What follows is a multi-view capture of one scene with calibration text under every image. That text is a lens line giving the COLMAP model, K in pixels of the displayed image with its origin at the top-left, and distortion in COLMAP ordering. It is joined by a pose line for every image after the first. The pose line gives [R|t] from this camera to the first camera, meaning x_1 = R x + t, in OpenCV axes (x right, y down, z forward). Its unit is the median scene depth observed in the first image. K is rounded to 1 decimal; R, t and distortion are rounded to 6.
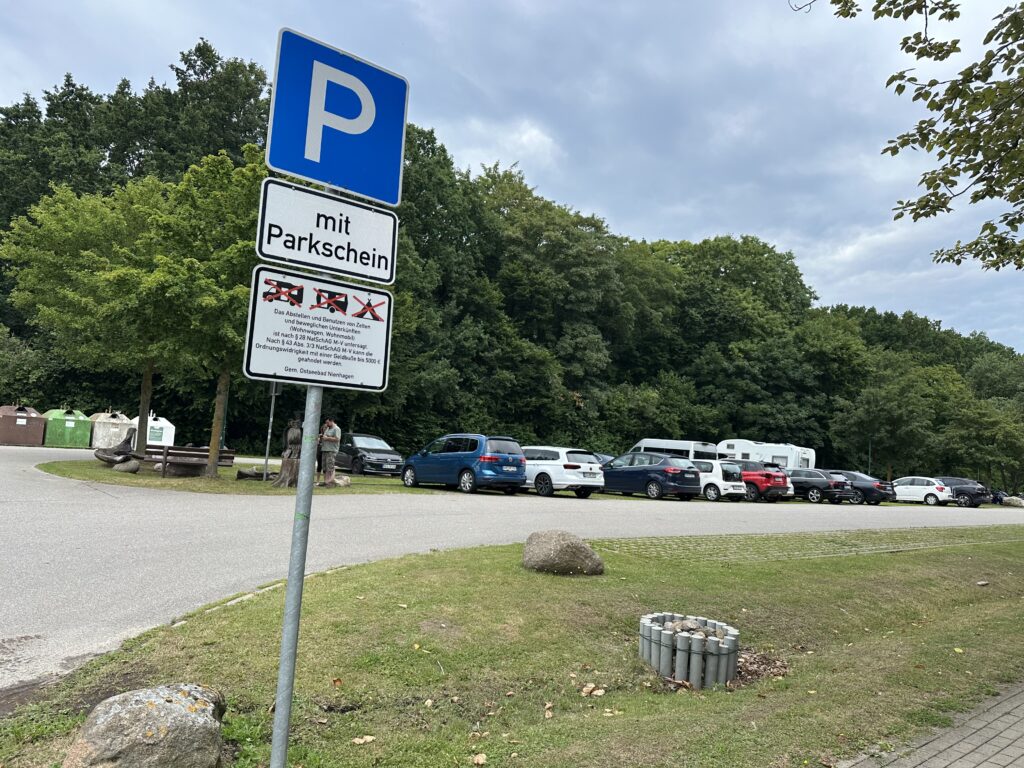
lens RADIAL K [[695.6, 0, 510.2], [0, 695.6, 391.2], [0, 0, 1]] dist [0.126915, -0.205634]
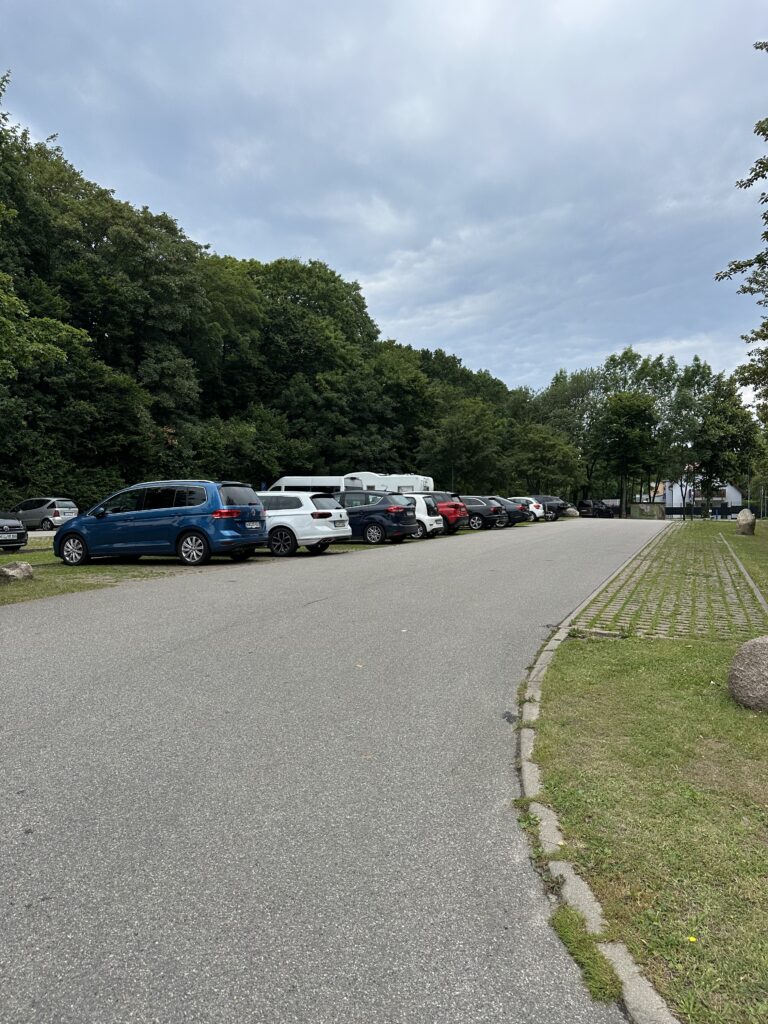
lens RADIAL K [[695.6, 0, 384.0], [0, 695.6, 512.0], [0, 0, 1]] dist [0.126915, -0.205634]
pose [[0.880433, -0.079864, 0.467396, -0.079933], [0.024635, 0.992087, 0.123113, 0.004387], [-0.473529, -0.096879, 0.875434, 0.110940]]
